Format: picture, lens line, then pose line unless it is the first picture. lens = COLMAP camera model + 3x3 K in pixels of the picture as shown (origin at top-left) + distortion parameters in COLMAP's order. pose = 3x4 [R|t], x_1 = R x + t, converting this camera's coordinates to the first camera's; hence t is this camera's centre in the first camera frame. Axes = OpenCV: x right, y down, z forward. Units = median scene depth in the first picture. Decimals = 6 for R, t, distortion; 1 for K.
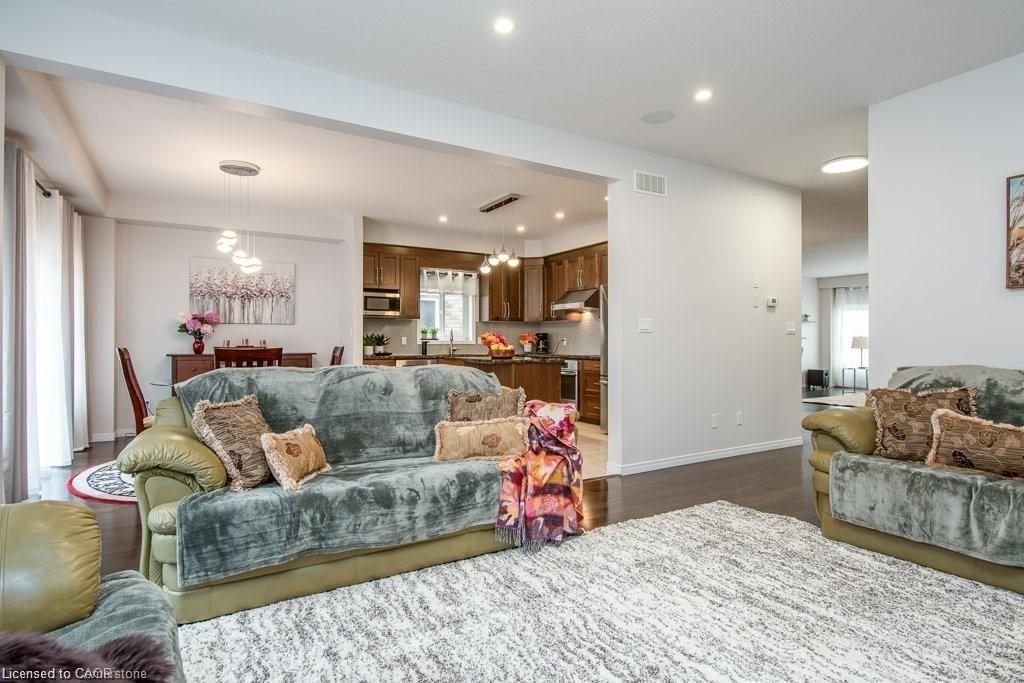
lens RADIAL K [[534.3, 0, 510.5], [0, 534.3, 342.5], [0, 0, 1]] dist [-0.001215, 0.000490]
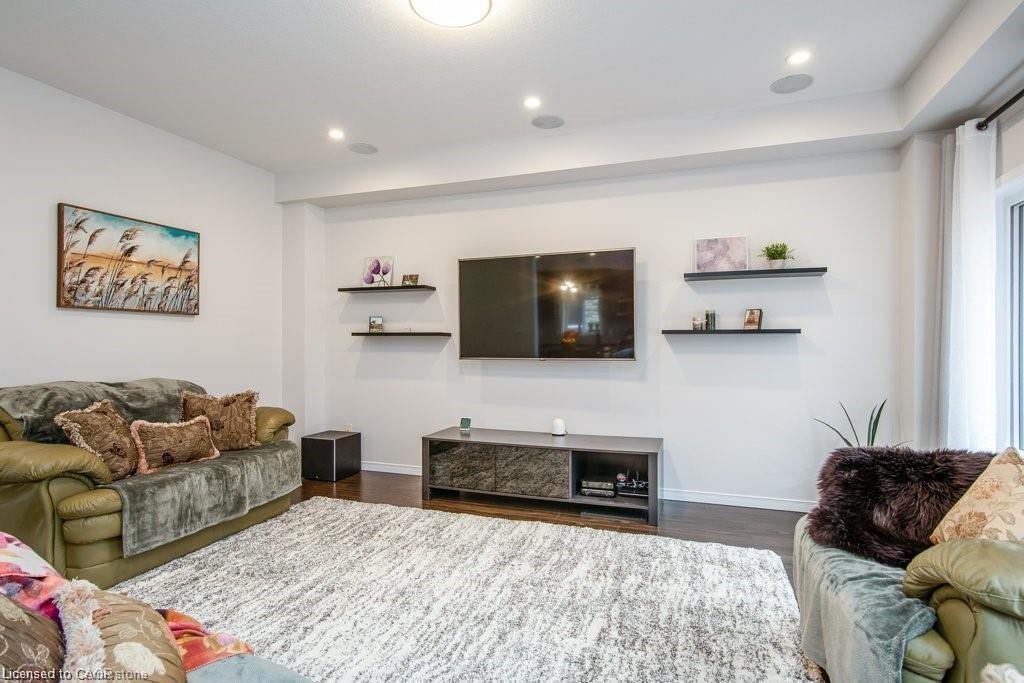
lens RADIAL K [[534.3, 0, 510.5], [0, 534.3, 342.5], [0, 0, 1]] dist [-0.001215, 0.000490]
pose [[-0.627788, 0.000580, 0.778384, -0.195313], [-0.001666, 0.999996, -0.002089, -0.012857], [-0.778382, -0.002608, -0.627785, 0.414172]]
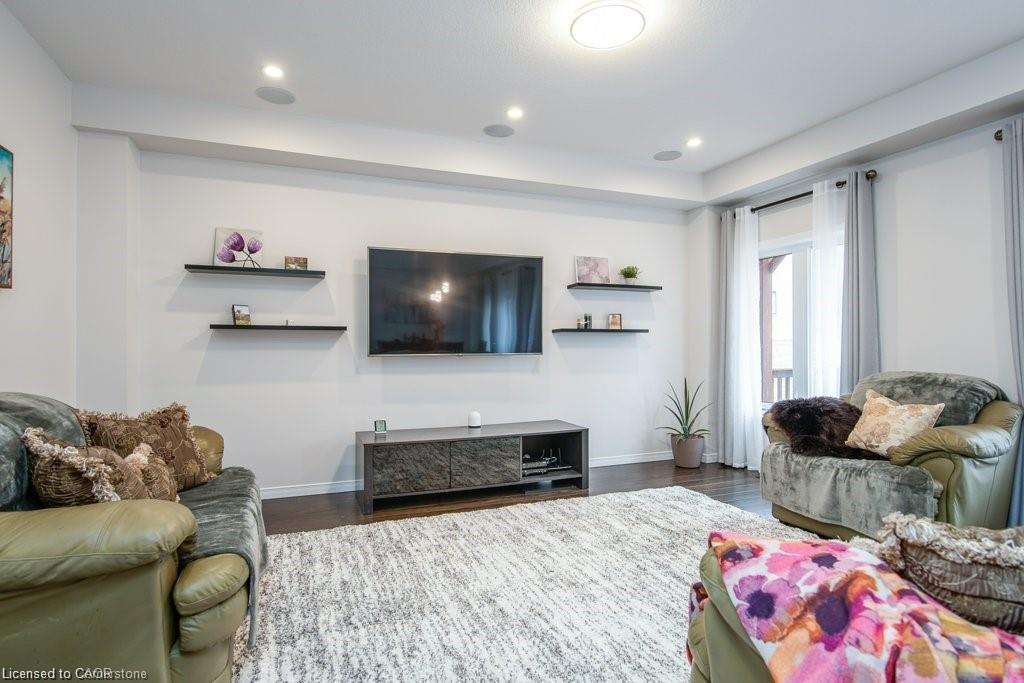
lens RADIAL K [[534.3, 0, 510.5], [0, 534.3, 342.5], [0, 0, 1]] dist [-0.001215, 0.000490]
pose [[-0.986263, 0.002442, 0.165165, 0.083970], [0.001084, 0.999965, -0.008313, -0.004548], [-0.165179, -0.008019, -0.986231, 0.602807]]
